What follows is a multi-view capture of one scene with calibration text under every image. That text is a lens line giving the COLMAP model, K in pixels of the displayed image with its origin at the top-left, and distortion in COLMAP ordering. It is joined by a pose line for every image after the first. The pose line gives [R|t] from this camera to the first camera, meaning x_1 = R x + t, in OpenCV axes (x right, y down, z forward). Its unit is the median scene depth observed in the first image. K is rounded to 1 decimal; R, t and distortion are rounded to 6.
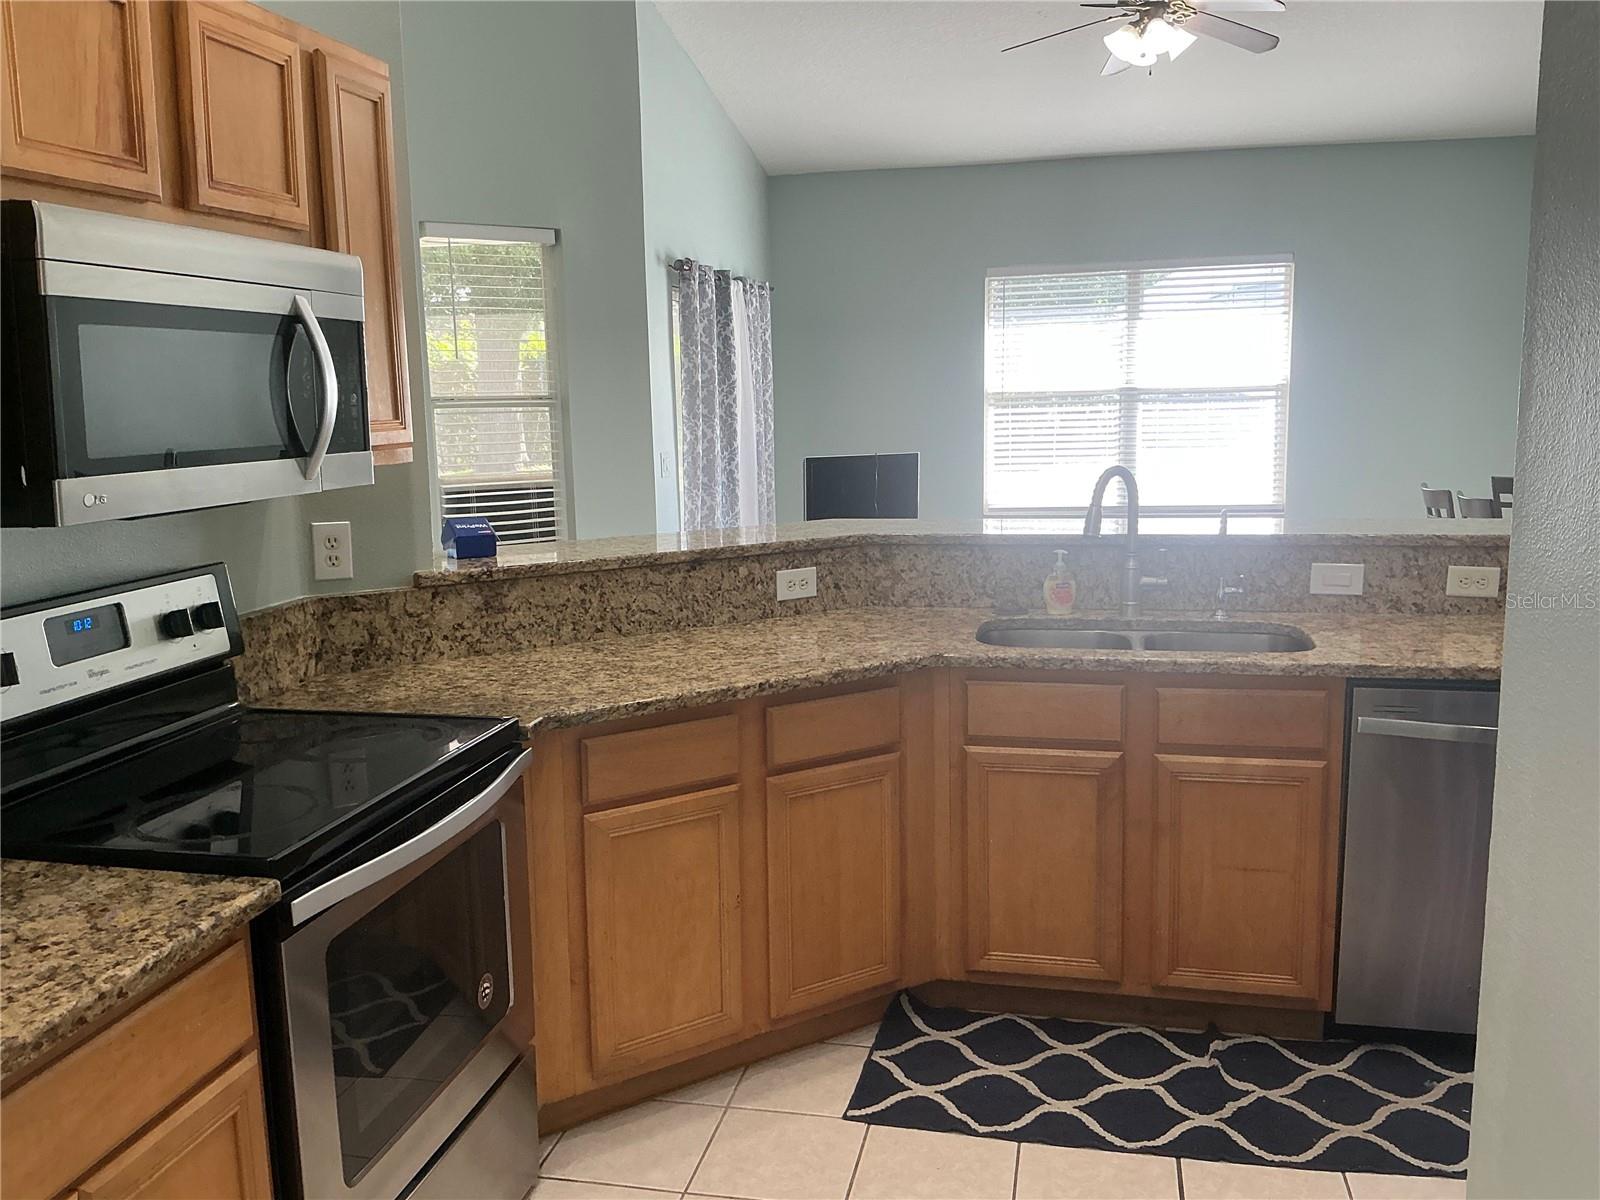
lens RADIAL K [[1324.5, 0, 800.0], [0, 1324.5, 600.0], [0, 0, 1]] dist [0.137791, -0.282597]
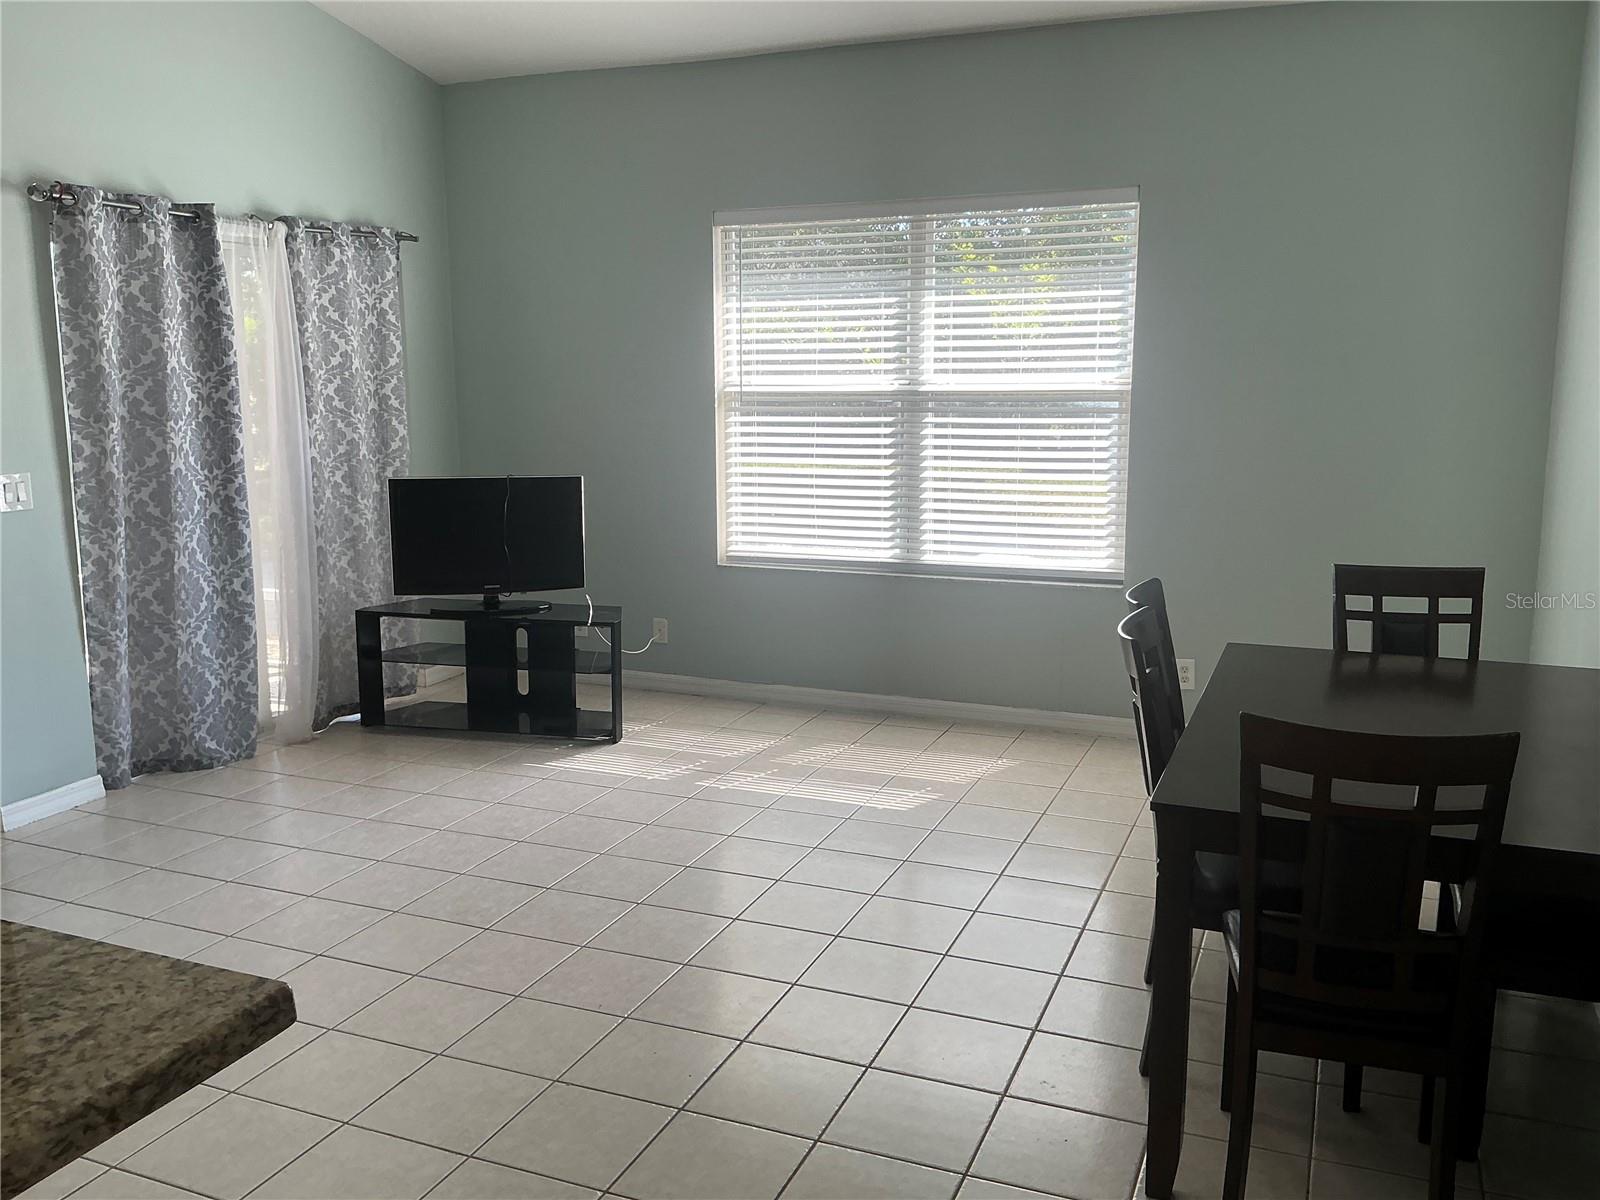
lens RADIAL K [[1324.5, 0, 800.0], [0, 1324.5, 600.0], [0, 0, 1]] dist [0.137791, -0.282597]
pose [[0.983732, 0.049105, -0.172799, 0.783799], [-0.046869, 0.998756, 0.016997, -0.154443], [0.173418, -0.008622, 0.984811, 0.812261]]
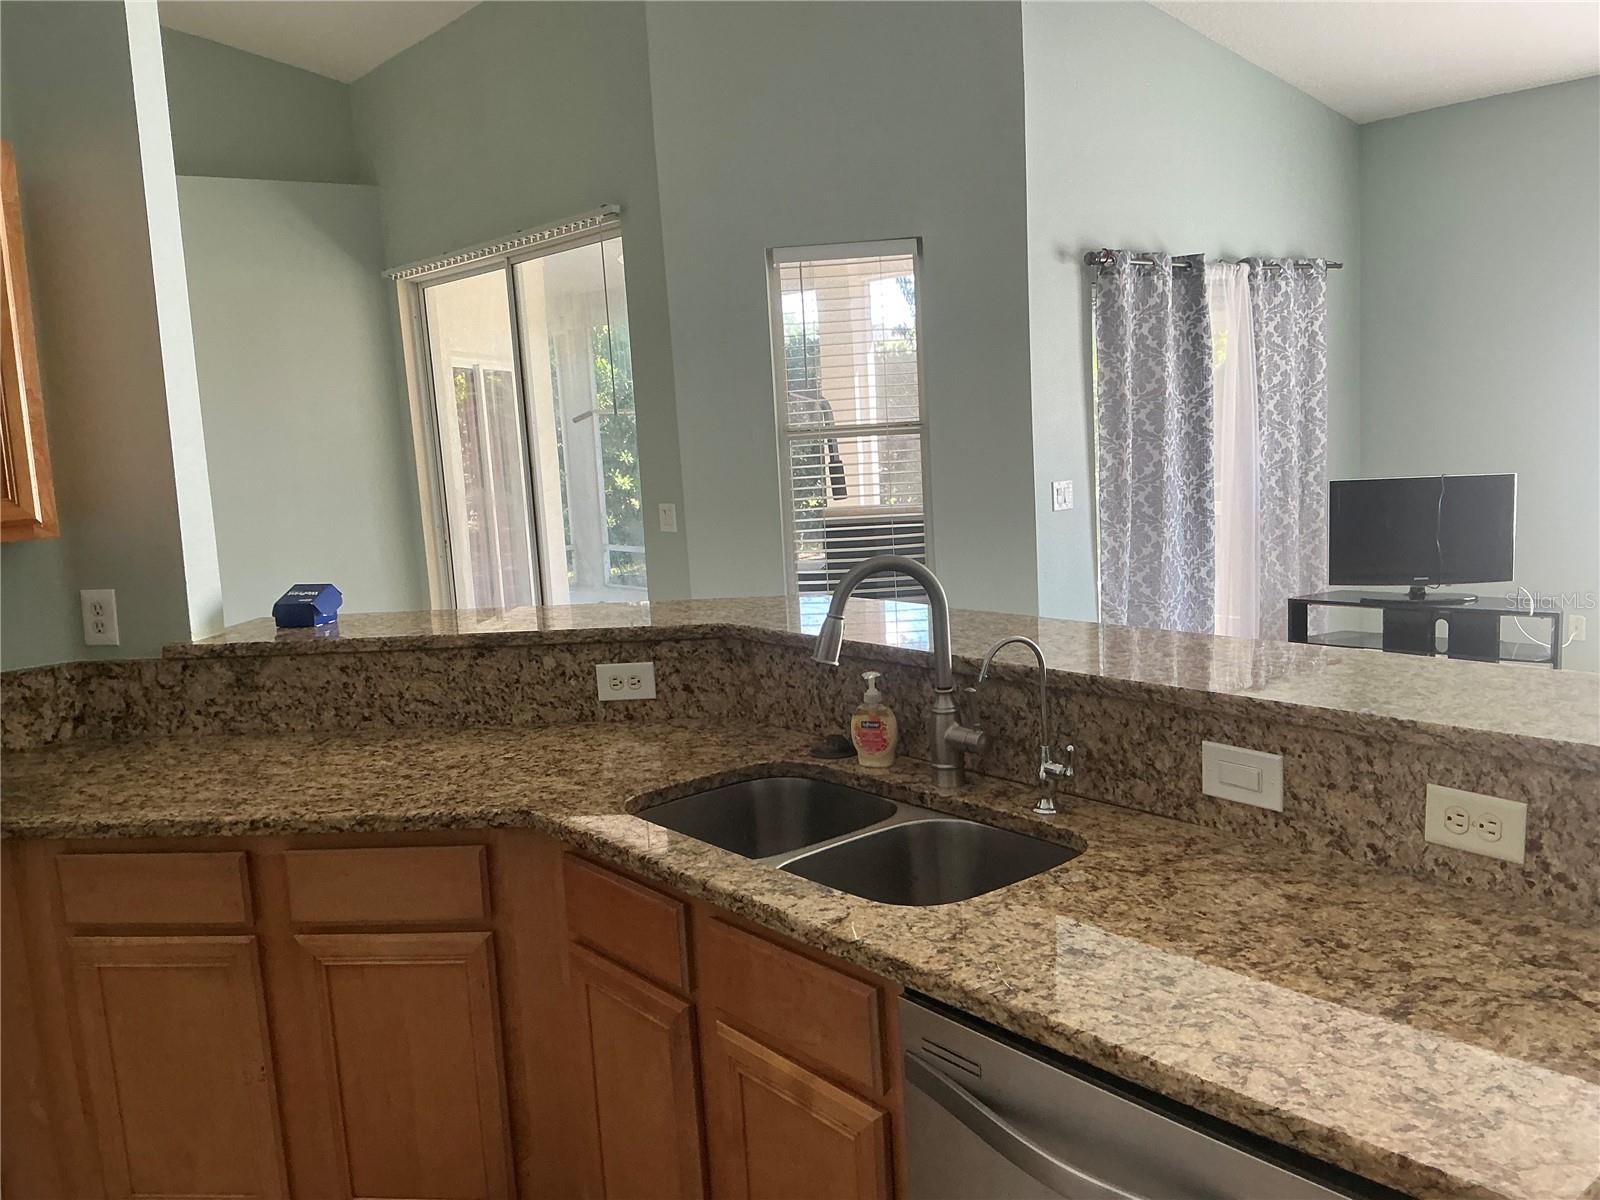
lens RADIAL K [[1324.5, 0, 800.0], [0, 1324.5, 600.0], [0, 0, 1]] dist [0.137791, -0.282597]
pose [[0.778447, 0.060040, -0.624832, 0.596738], [-0.058396, 0.998025, 0.023146, -0.089147], [0.624988, 0.018470, 0.780416, 0.458290]]
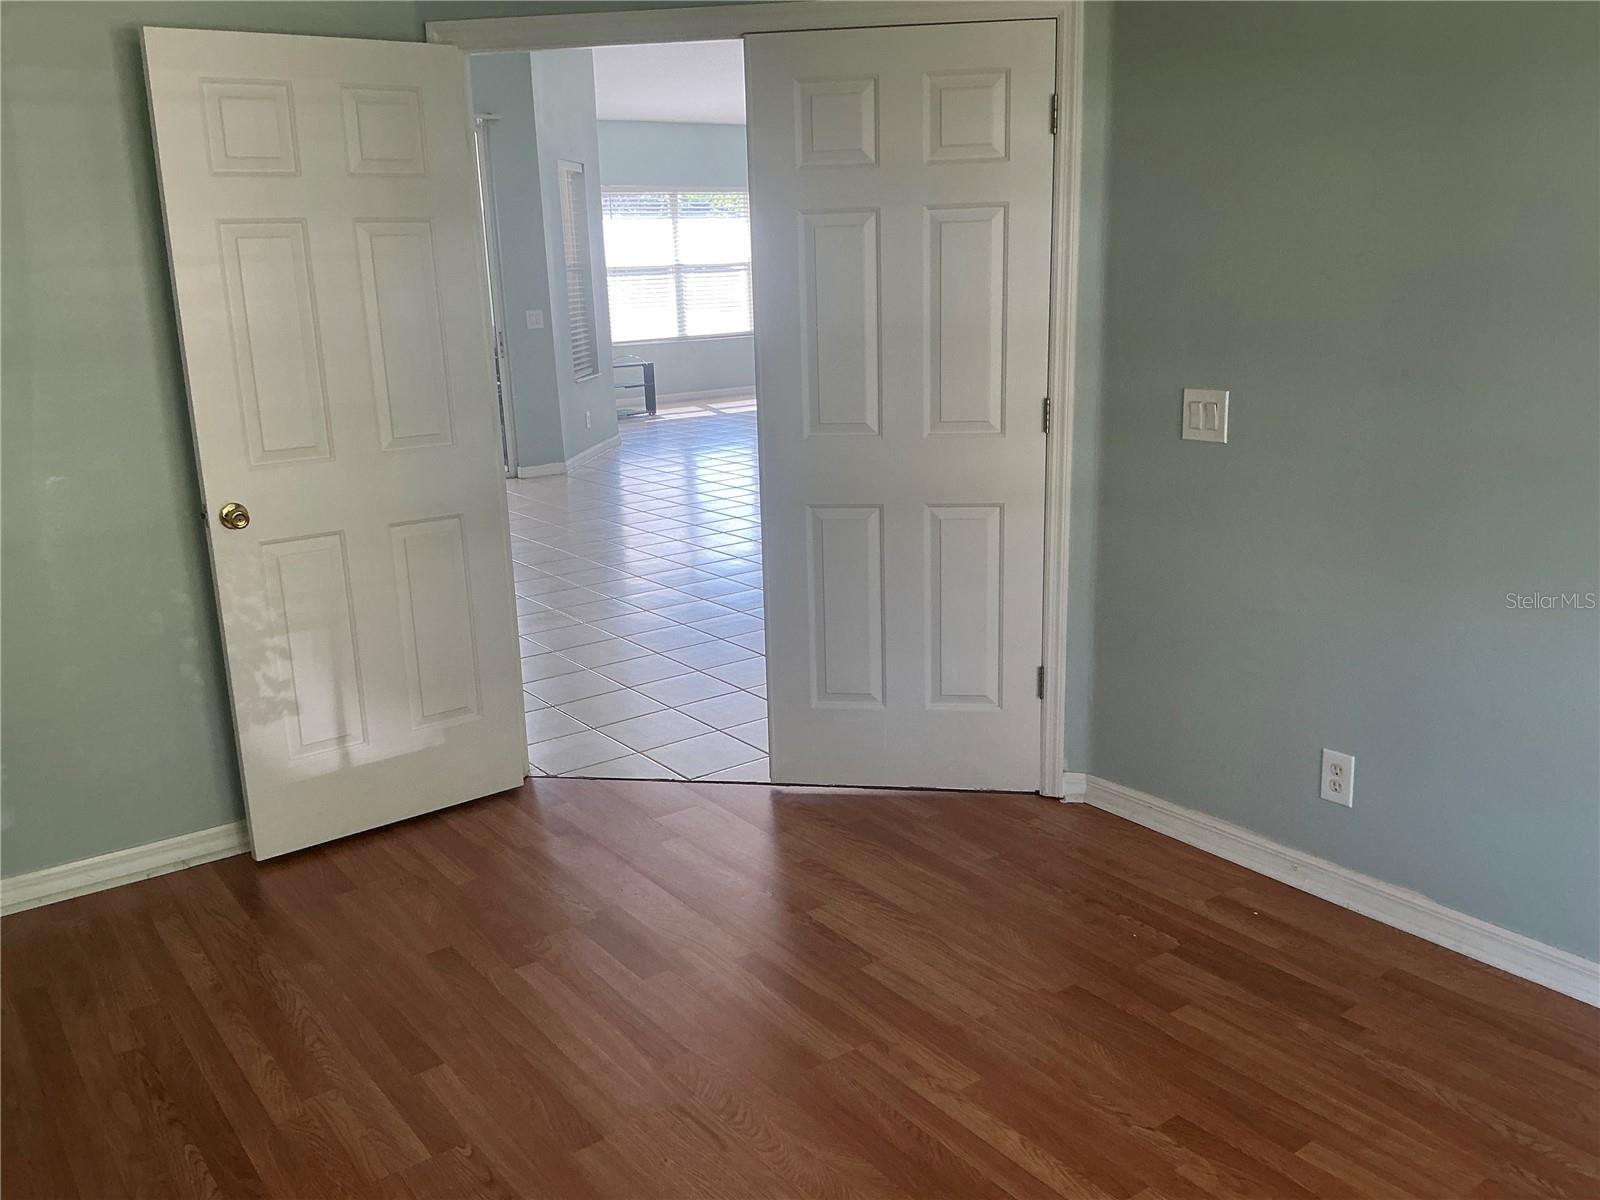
lens RADIAL K [[1324.5, 0, 800.0], [0, 1324.5, 600.0], [0, 0, 1]] dist [0.137791, -0.282597]
pose [[0.658755, -0.190119, 0.727940, -2.345235], [0.134661, 0.981716, 0.134537, 0.118842], [-0.740208, 0.009398, 0.672312, -0.547792]]
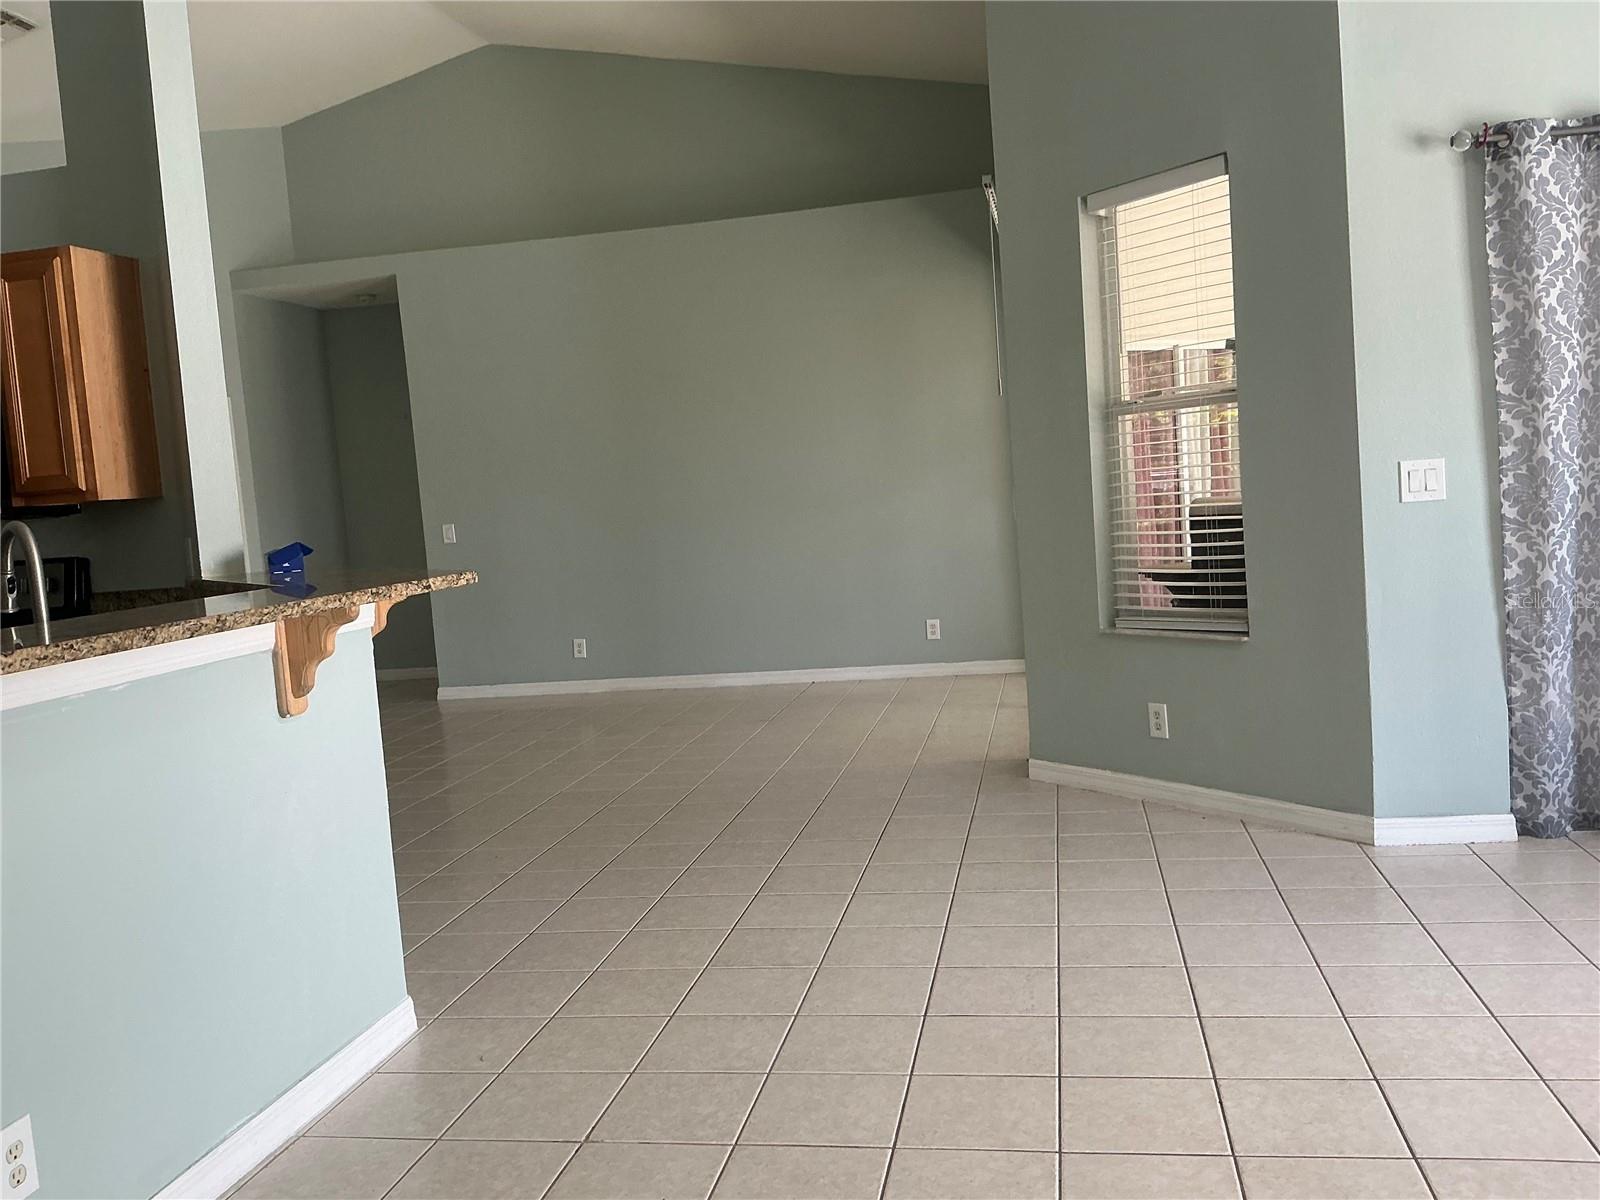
lens RADIAL K [[1354.9, 0, 800.0], [0, 1354.9, 600.0], [0, 0, 1]] dist [-0.016015, -0.011780]
pose [[0.023258, 0.101710, -0.994542, 0.987704], [-0.084846, 0.991423, 0.099407, -0.167935], [0.996123, 0.082071, 0.031688, 1.389589]]
